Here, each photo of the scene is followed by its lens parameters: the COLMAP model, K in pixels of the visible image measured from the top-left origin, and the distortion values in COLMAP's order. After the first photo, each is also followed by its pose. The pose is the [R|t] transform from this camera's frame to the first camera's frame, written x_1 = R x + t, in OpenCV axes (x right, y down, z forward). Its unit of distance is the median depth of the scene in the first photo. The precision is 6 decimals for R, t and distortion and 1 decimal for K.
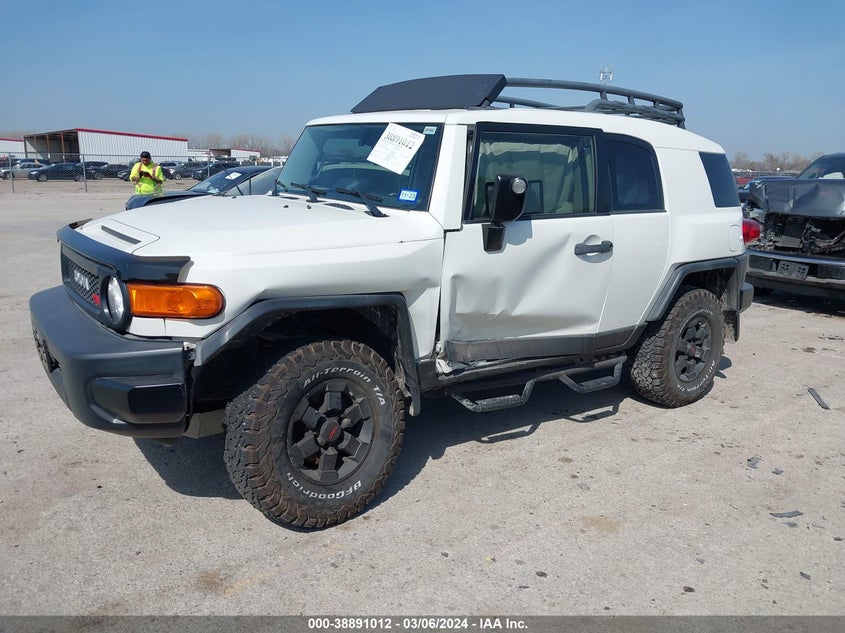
lens RADIAL K [[690.5, 0, 423.3], [0, 690.5, 318.1], [0, 0, 1]] dist [-0.003636, -0.012524]
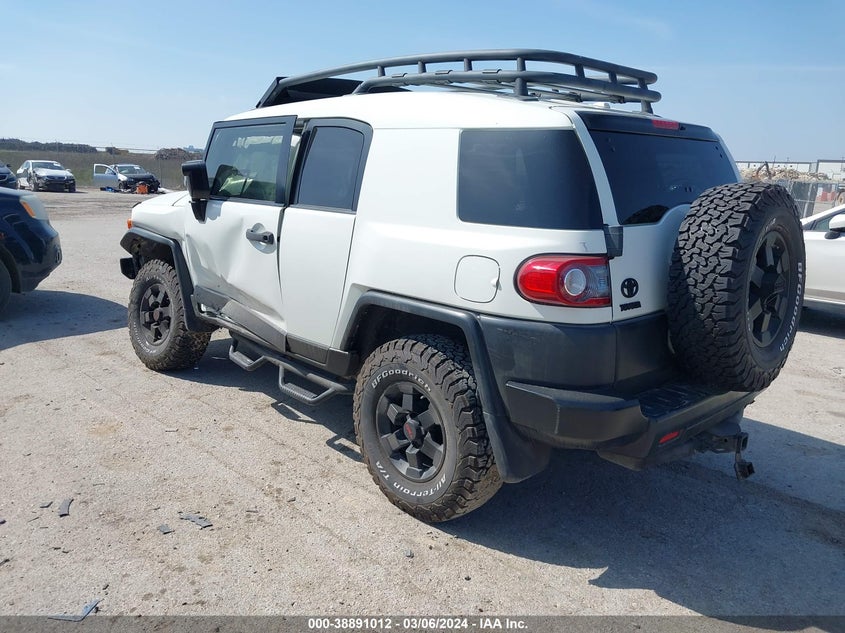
lens RADIAL K [[690.5, 0, 421.9], [0, 690.5, 317.3], [0, 0, 1]] dist [-0.003636, -0.012524]
pose [[0.095284, 0.191960, -0.976766, 1.223487], [-0.242908, 0.956053, 0.164193, -0.204324], [0.965358, 0.221619, 0.137725, 1.081217]]
